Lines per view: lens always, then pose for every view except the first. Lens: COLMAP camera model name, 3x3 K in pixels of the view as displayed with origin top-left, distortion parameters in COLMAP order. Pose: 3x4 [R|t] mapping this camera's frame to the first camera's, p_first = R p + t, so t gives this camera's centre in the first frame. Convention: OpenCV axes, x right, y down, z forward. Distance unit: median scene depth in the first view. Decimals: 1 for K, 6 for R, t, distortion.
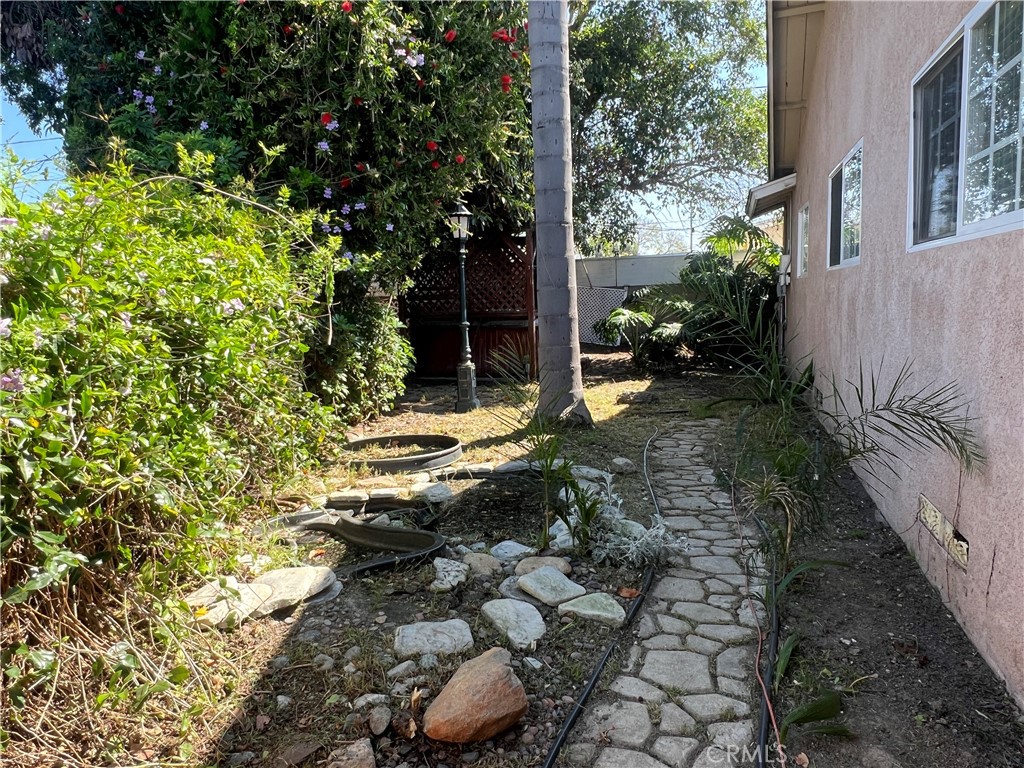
lens RADIAL K [[688.8, 0, 512.2], [0, 688.8, 383.5], [0, 0, 1]] dist [0.001857, 0.000032]
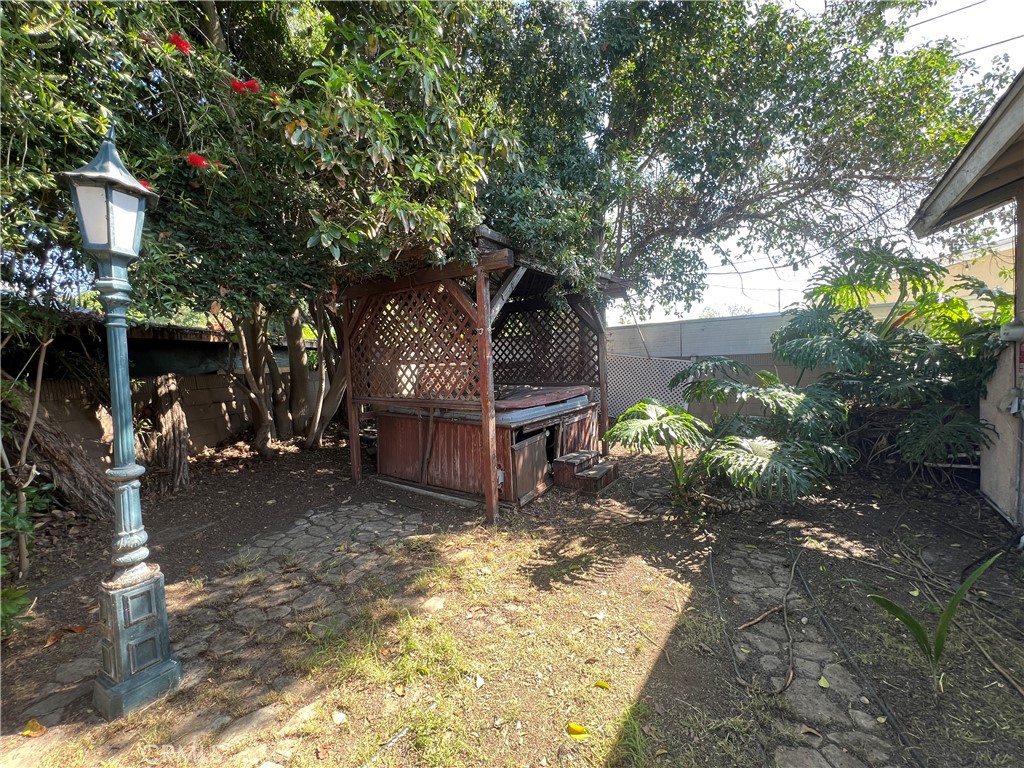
lens RADIAL K [[408.8, 0, 512.1], [0, 408.8, 379.0], [0, 0, 1]] dist [-0.001736, 0.000709]
pose [[0.947196, 0.019619, -0.320054, 0.126546], [-0.043640, 0.996727, -0.068053, -0.078793], [0.317671, 0.078427, 0.944952, 0.520821]]
